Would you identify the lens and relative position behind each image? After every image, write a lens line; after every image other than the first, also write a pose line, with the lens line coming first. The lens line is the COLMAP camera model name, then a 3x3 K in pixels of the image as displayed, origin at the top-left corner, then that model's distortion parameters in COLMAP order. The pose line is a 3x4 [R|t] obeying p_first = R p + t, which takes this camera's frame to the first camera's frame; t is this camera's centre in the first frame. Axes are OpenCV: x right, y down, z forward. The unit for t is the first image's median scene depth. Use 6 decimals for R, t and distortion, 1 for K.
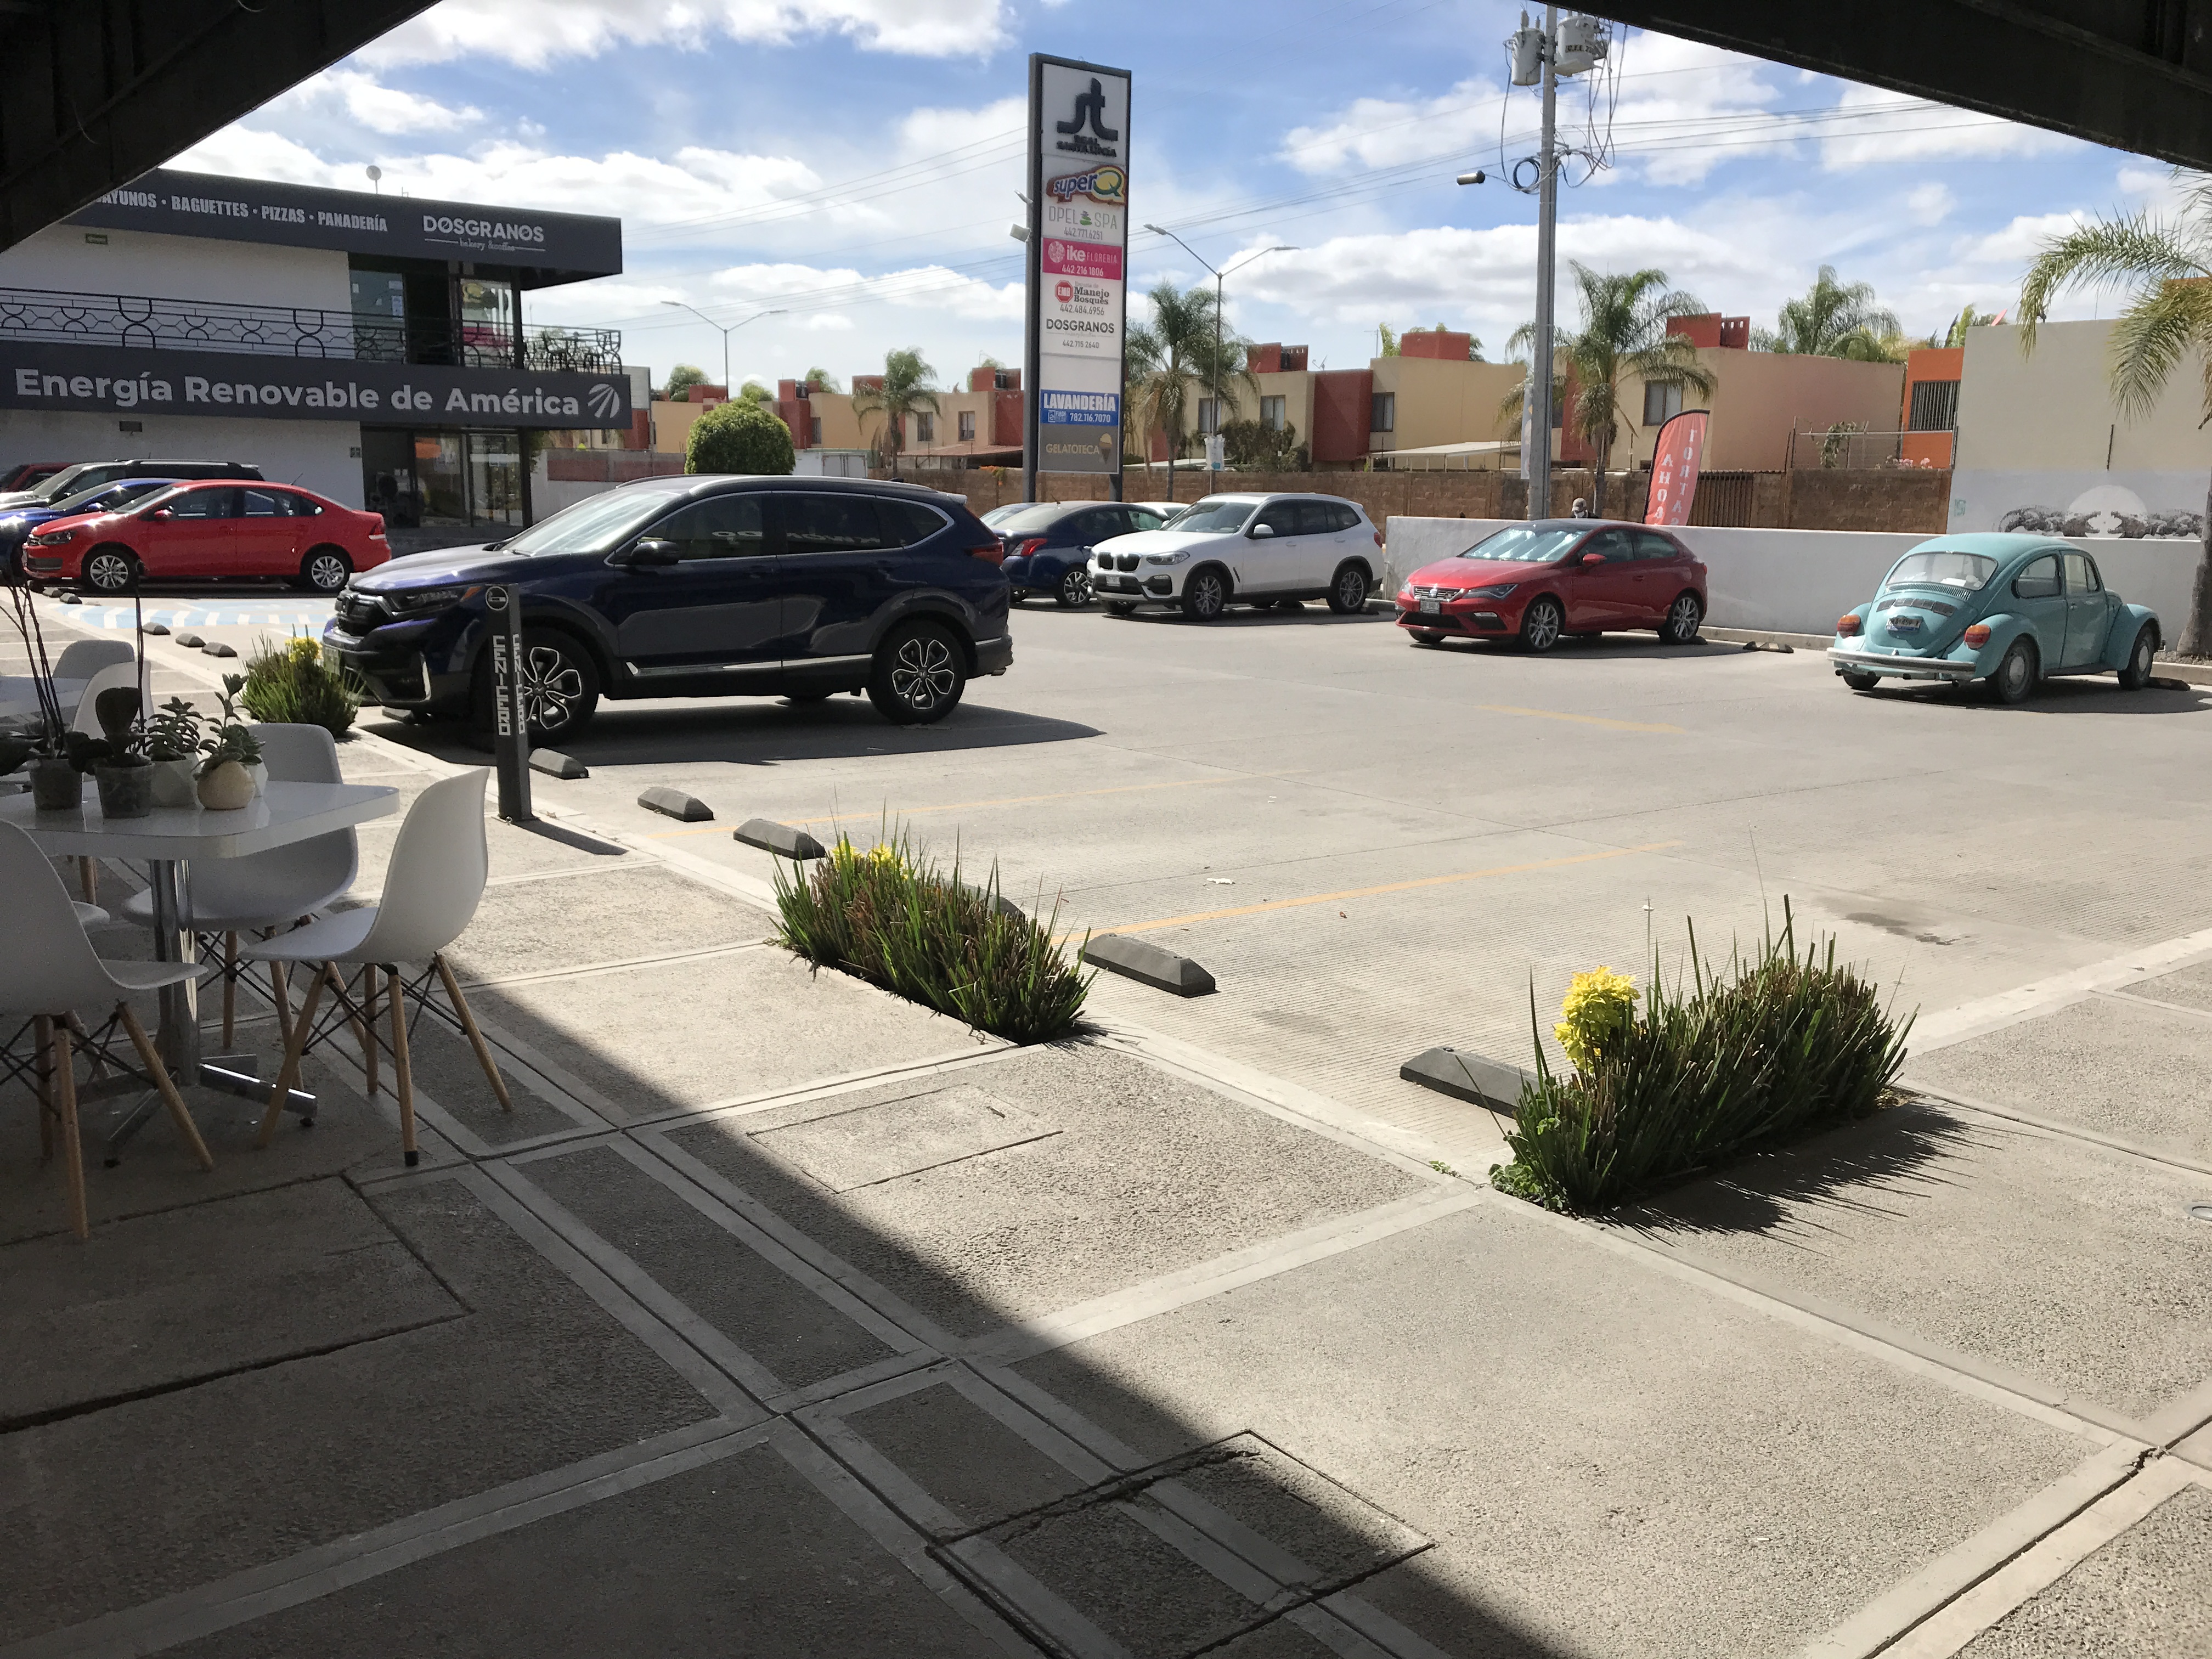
lens RADIAL K [[1823.4, 0, 1106.0], [0, 1823.4, 829.5], [0, 0, 1]] dist [0.002004, 0.068349]
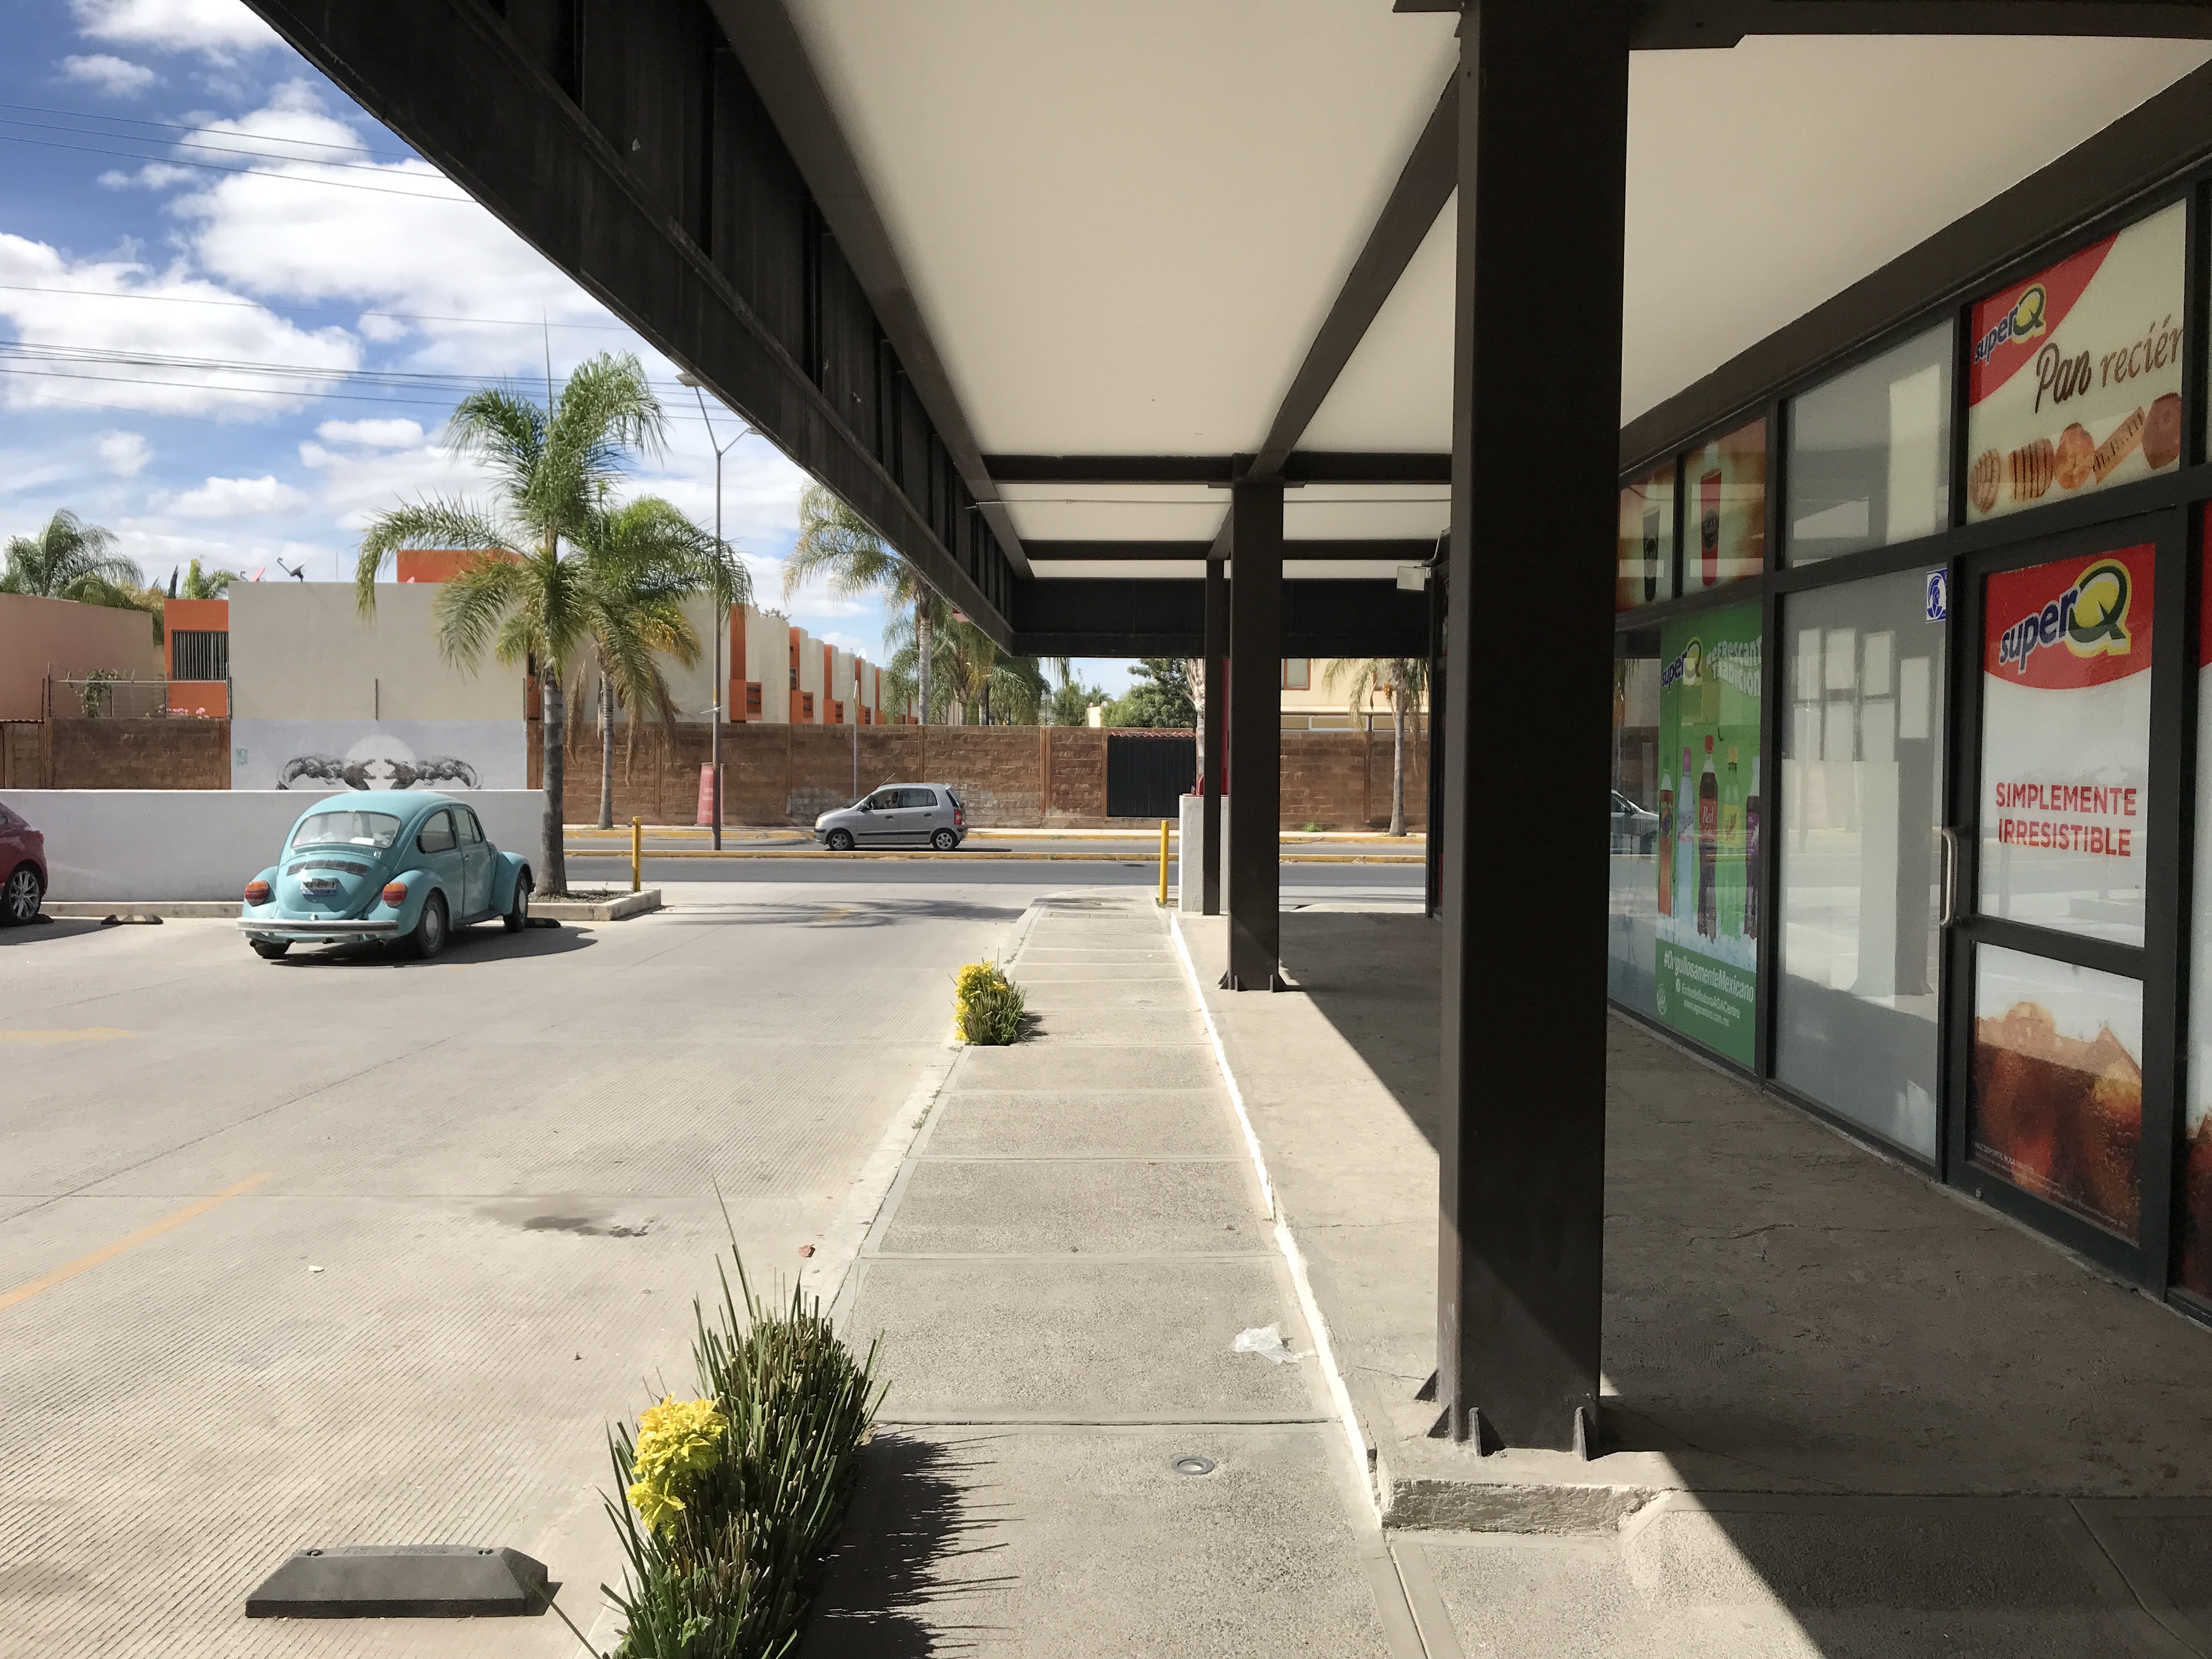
lens RADIAL K [[1823.0, 0, 1106.0], [0, 1823.0, 829.5], [0, 0, 1]] dist [0.016568, -0.013700]
pose [[0.619033, -0.052939, 0.783579, -0.056746], [0.154303, 0.986477, -0.055254, -0.024613], [-0.770058, 0.155112, 0.618830, 0.080825]]
